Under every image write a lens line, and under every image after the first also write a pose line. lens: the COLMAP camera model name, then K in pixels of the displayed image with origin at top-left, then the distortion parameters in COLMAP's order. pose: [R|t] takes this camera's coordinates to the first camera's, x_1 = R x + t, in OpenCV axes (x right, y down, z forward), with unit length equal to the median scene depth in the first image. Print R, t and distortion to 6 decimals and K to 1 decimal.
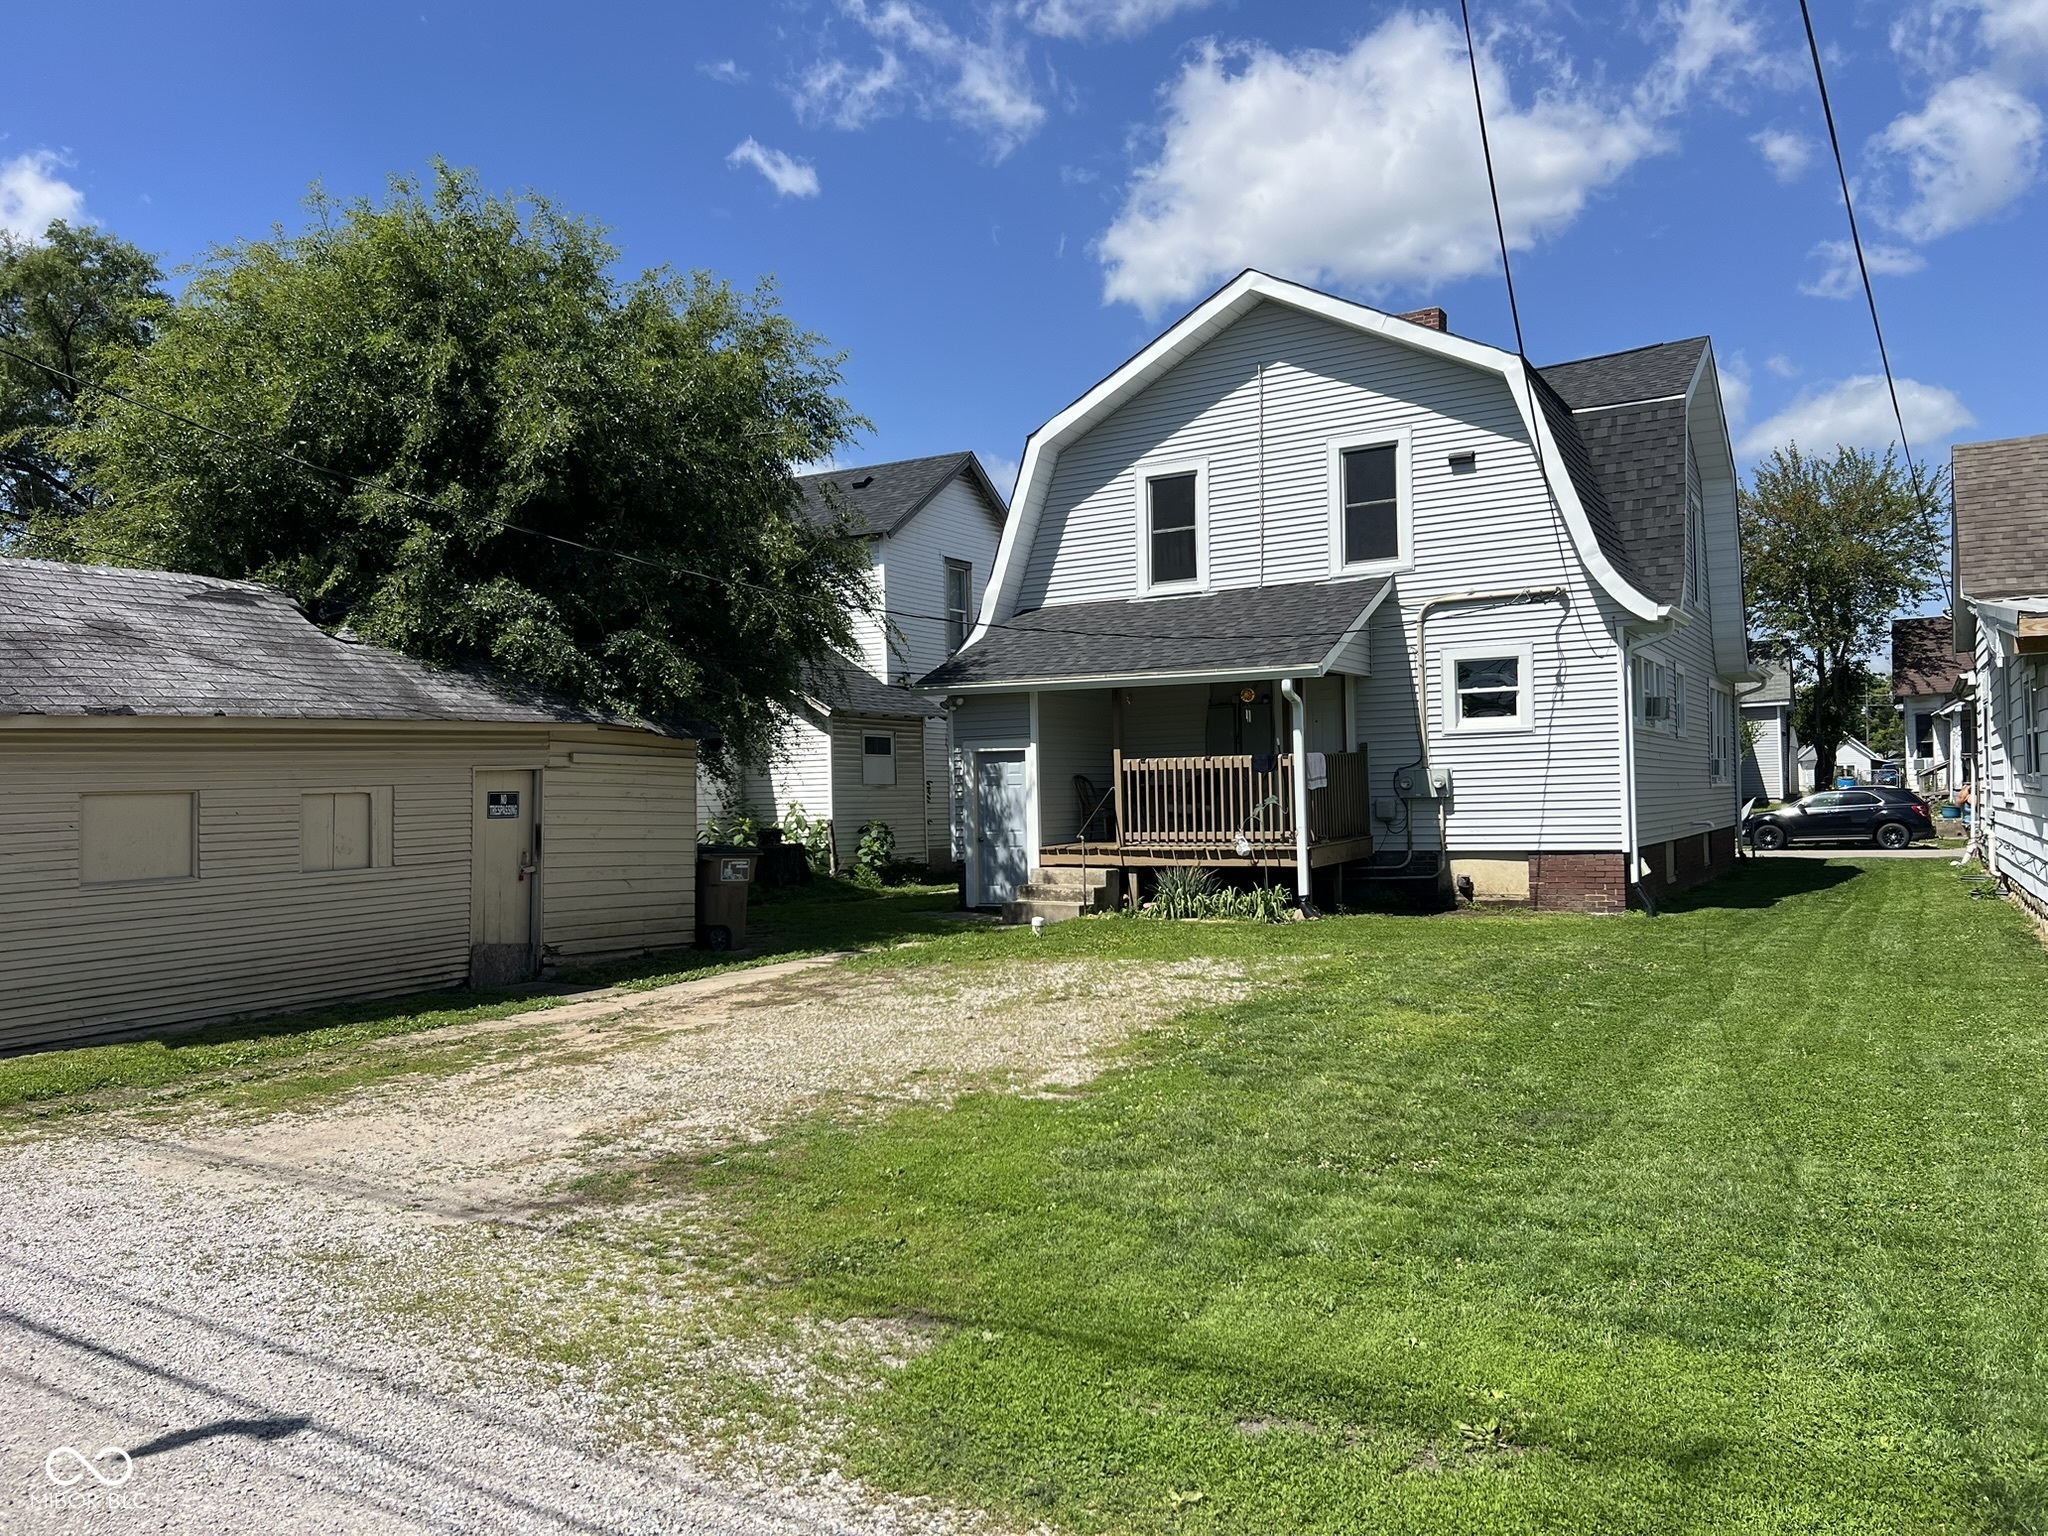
lens RADIAL K [[1523.9, 0, 1024.0], [0, 1523.9, 768.0], [0, 0, 1]] dist [0.087305, -0.089818]
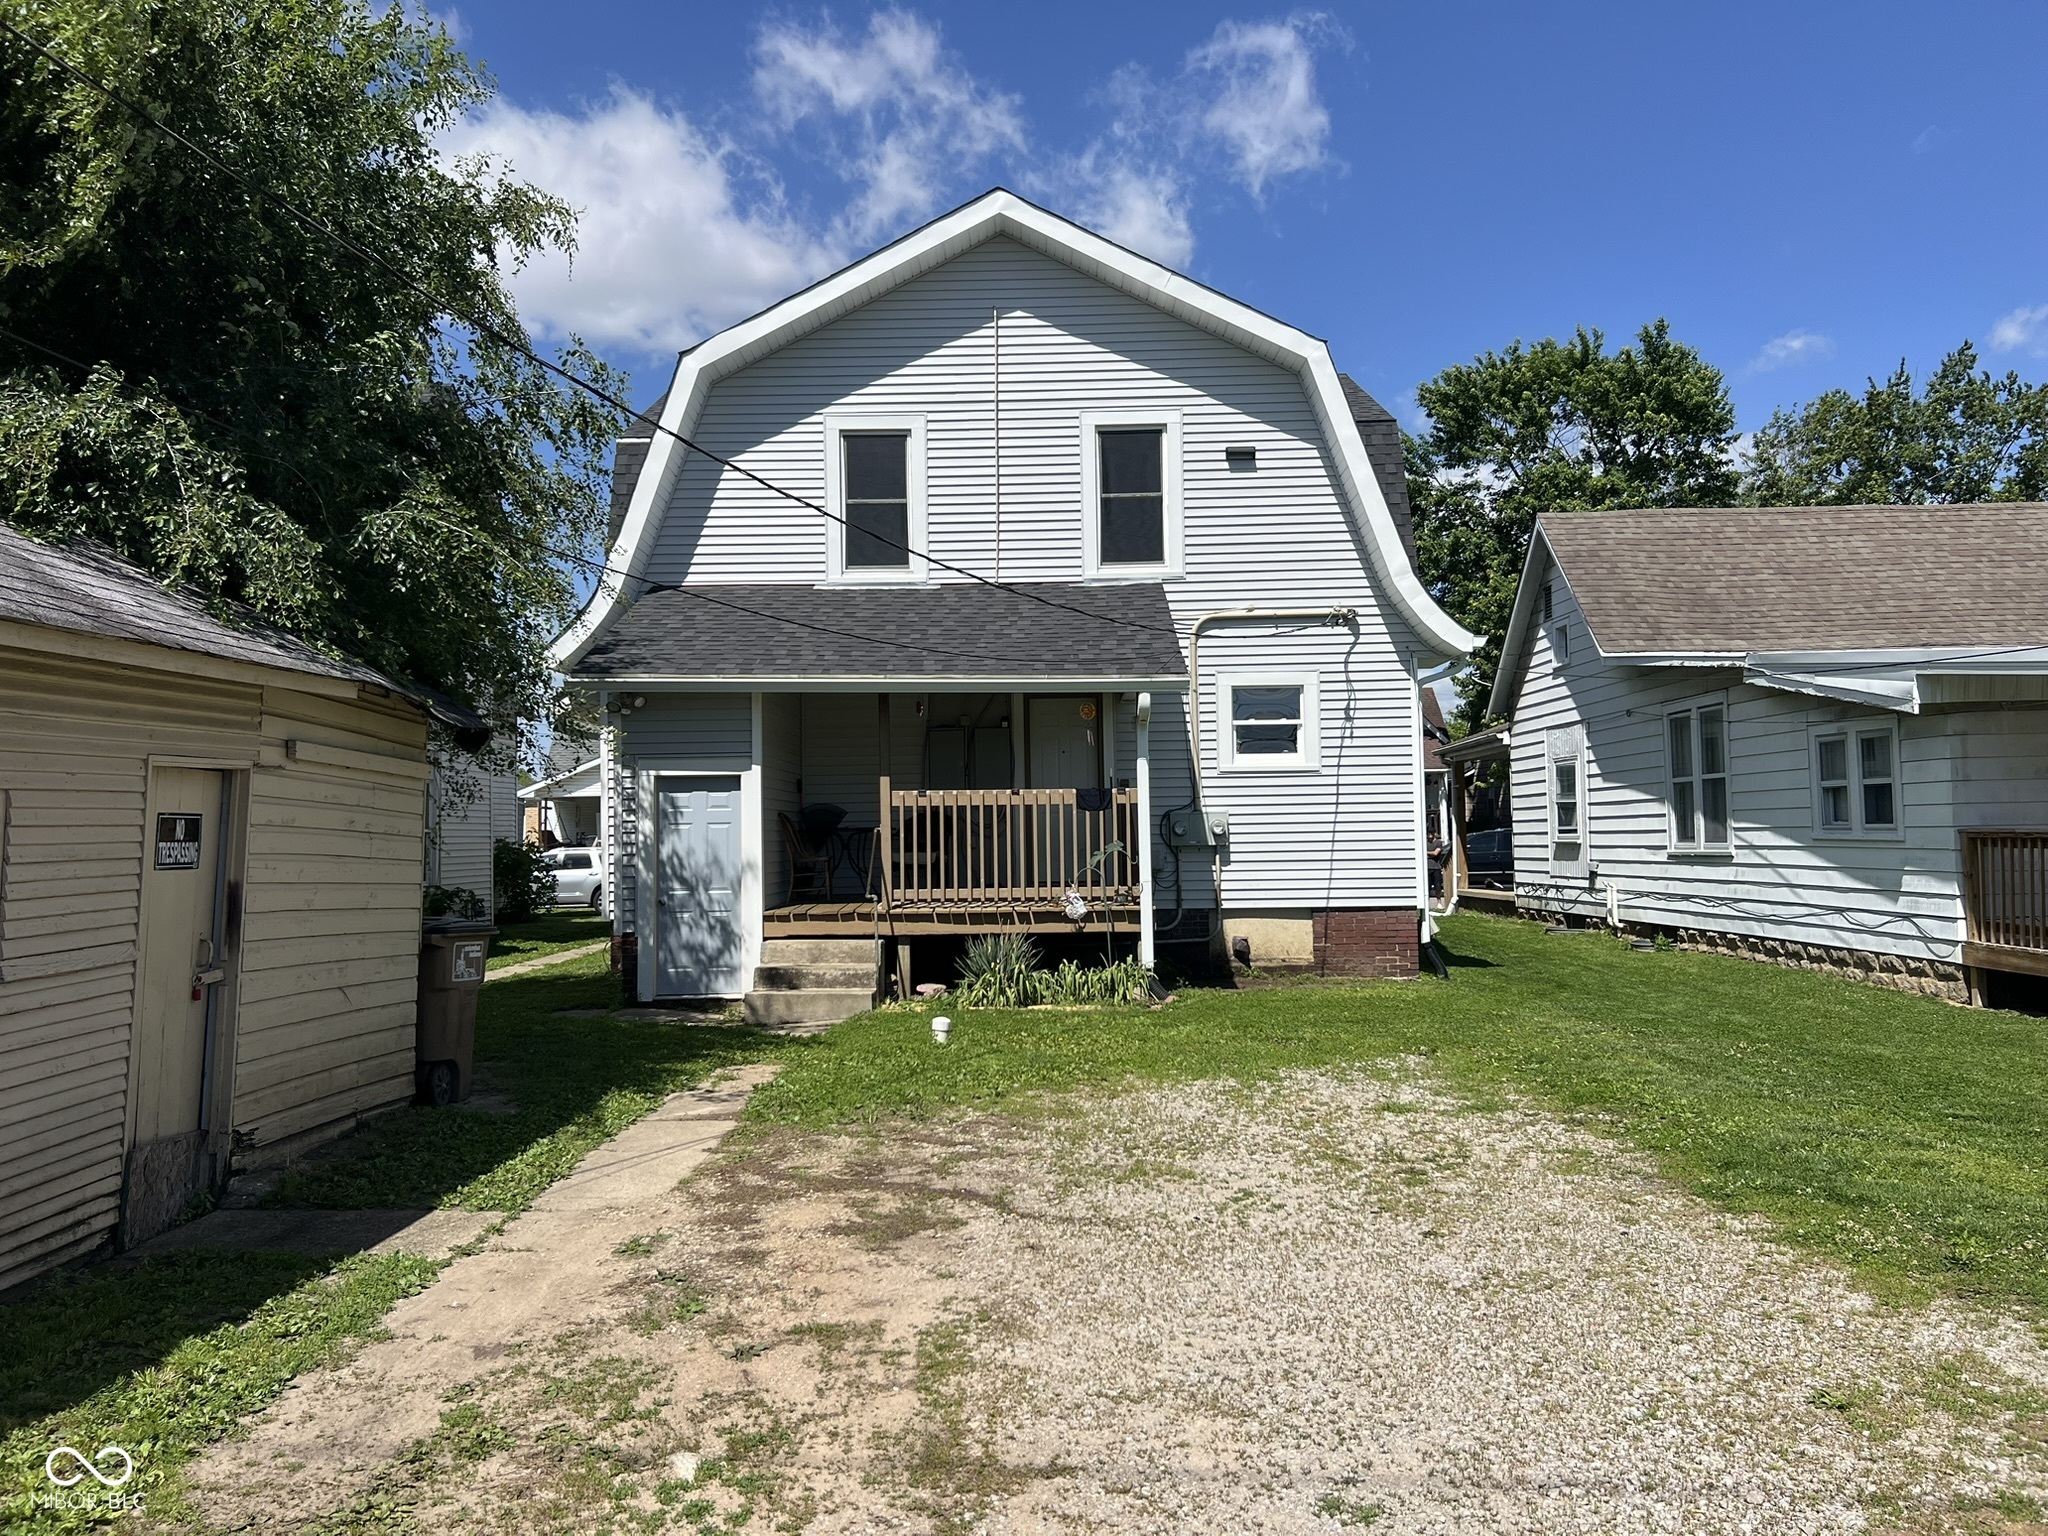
lens RADIAL K [[1523.9, 0, 1024.0], [0, 1523.9, 768.0], [0, 0, 1]] dist [0.087305, -0.089818]
pose [[0.868613, 0.032967, 0.494394, -0.247696], [-0.015385, 0.999097, -0.039592, 0.011597], [-0.495253, 0.026784, 0.868336, 0.324483]]
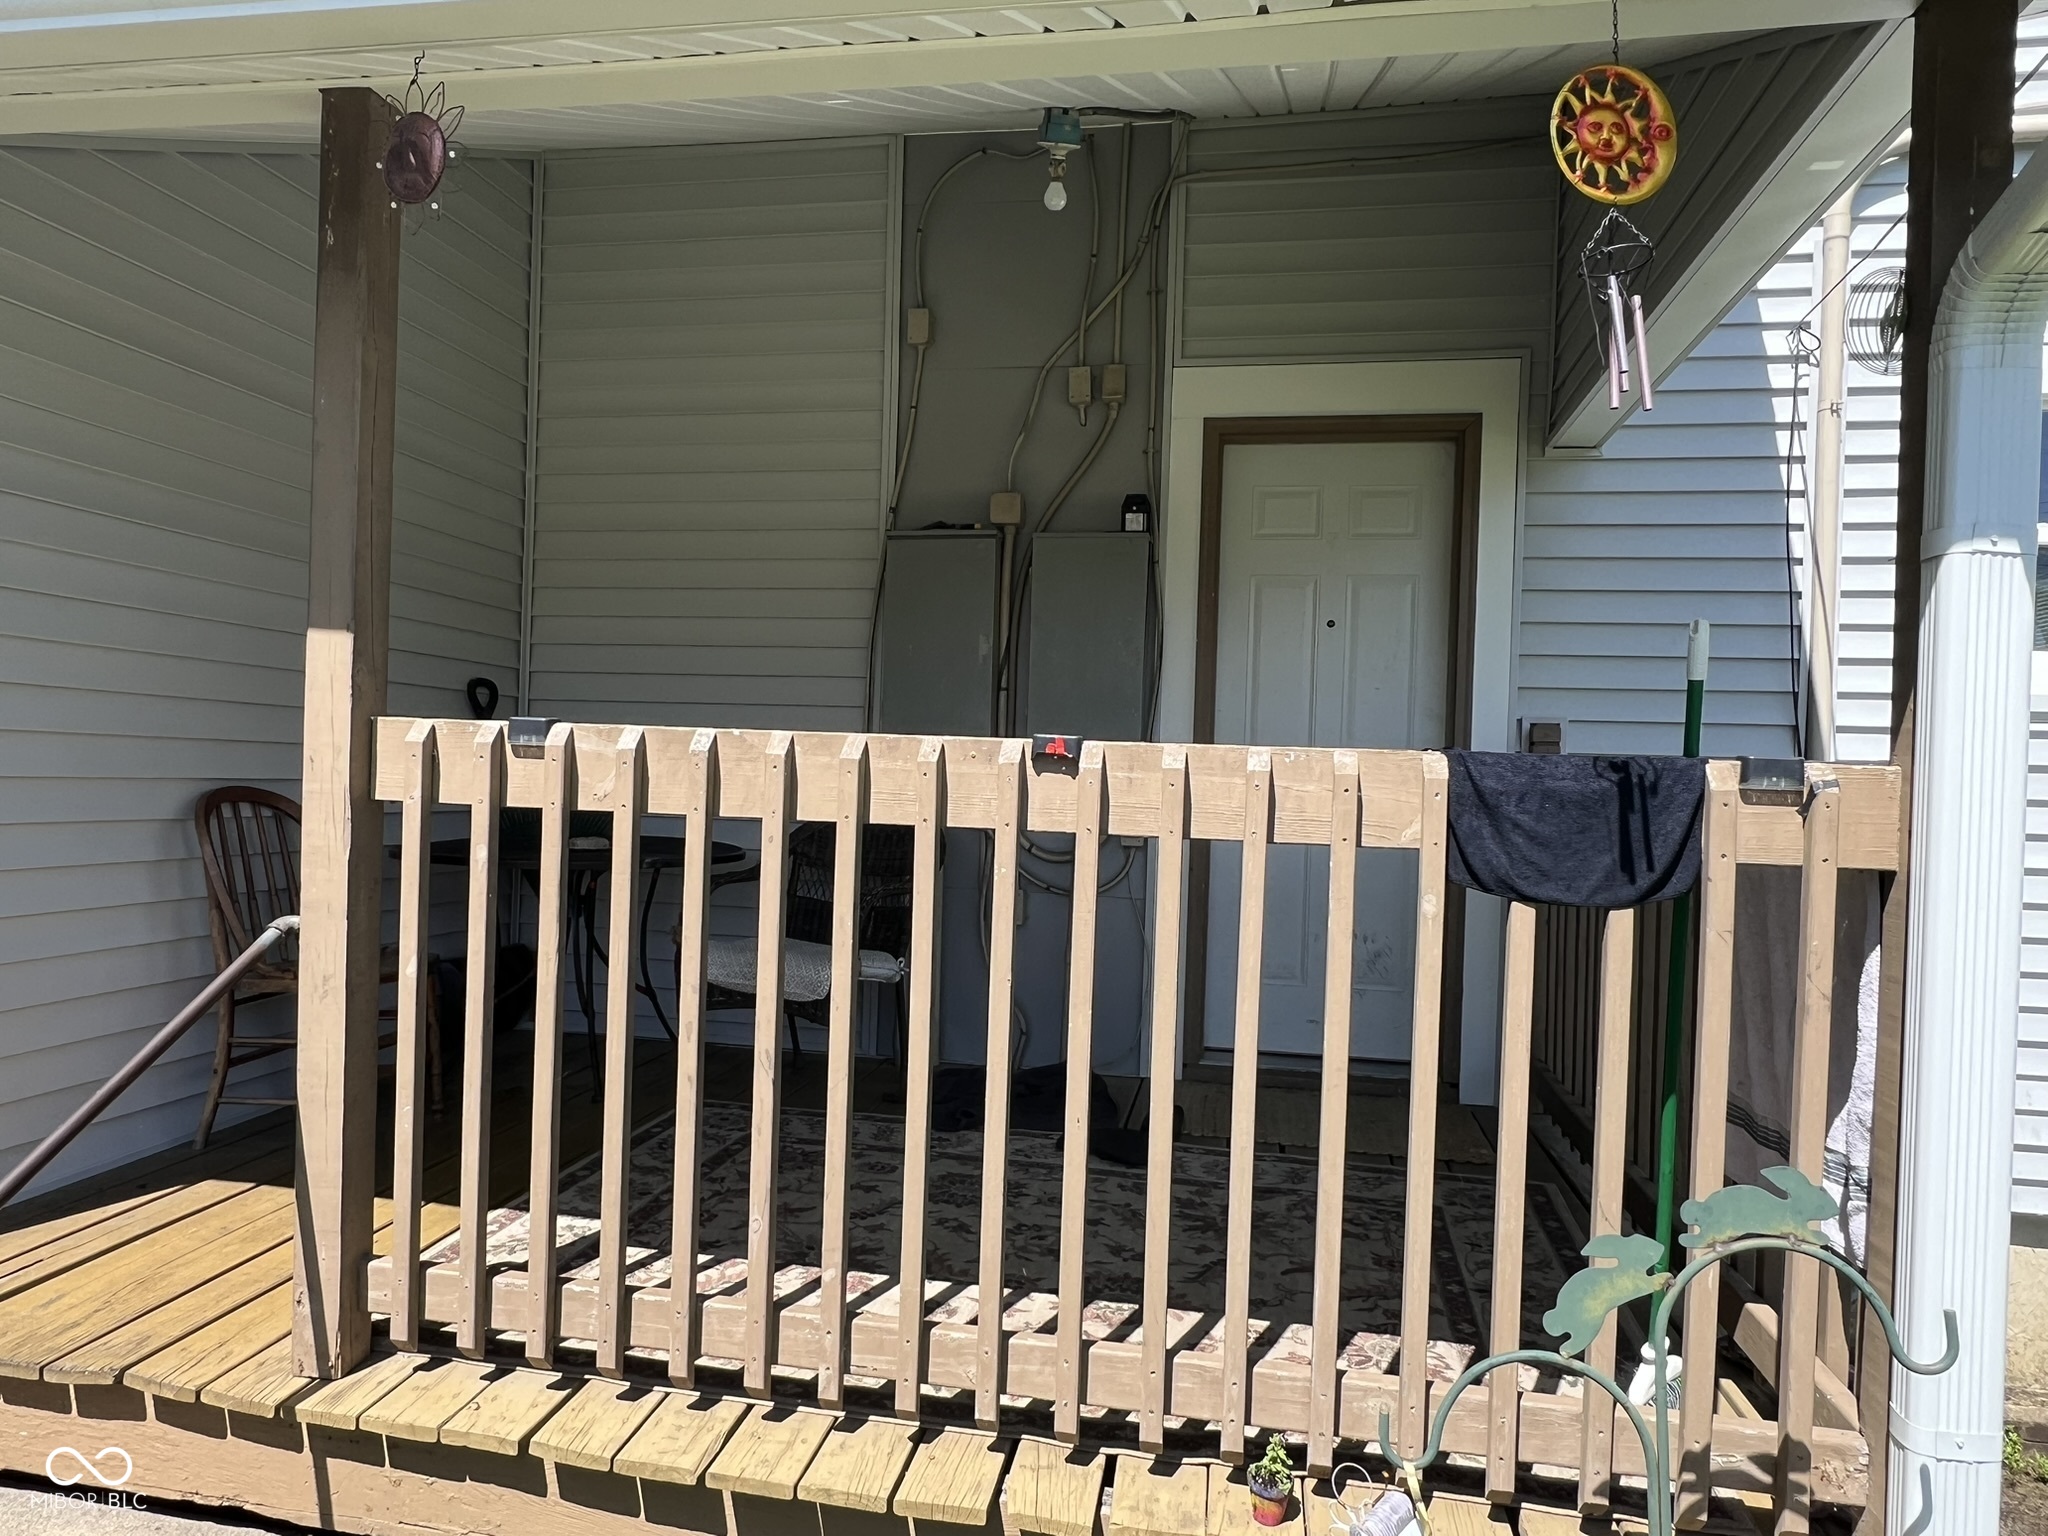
lens RADIAL K [[1313.4, 0, 999.5], [0, 1313.4, 790.7], [0, 0, 1]] dist [-0.001540, -0.001886]
pose [[0.945005, 0.054687, 0.322452, 0.079966], [-0.065082, 0.997648, 0.021536, -0.005132], [-0.320516, -0.041338, 0.946341, 0.876972]]
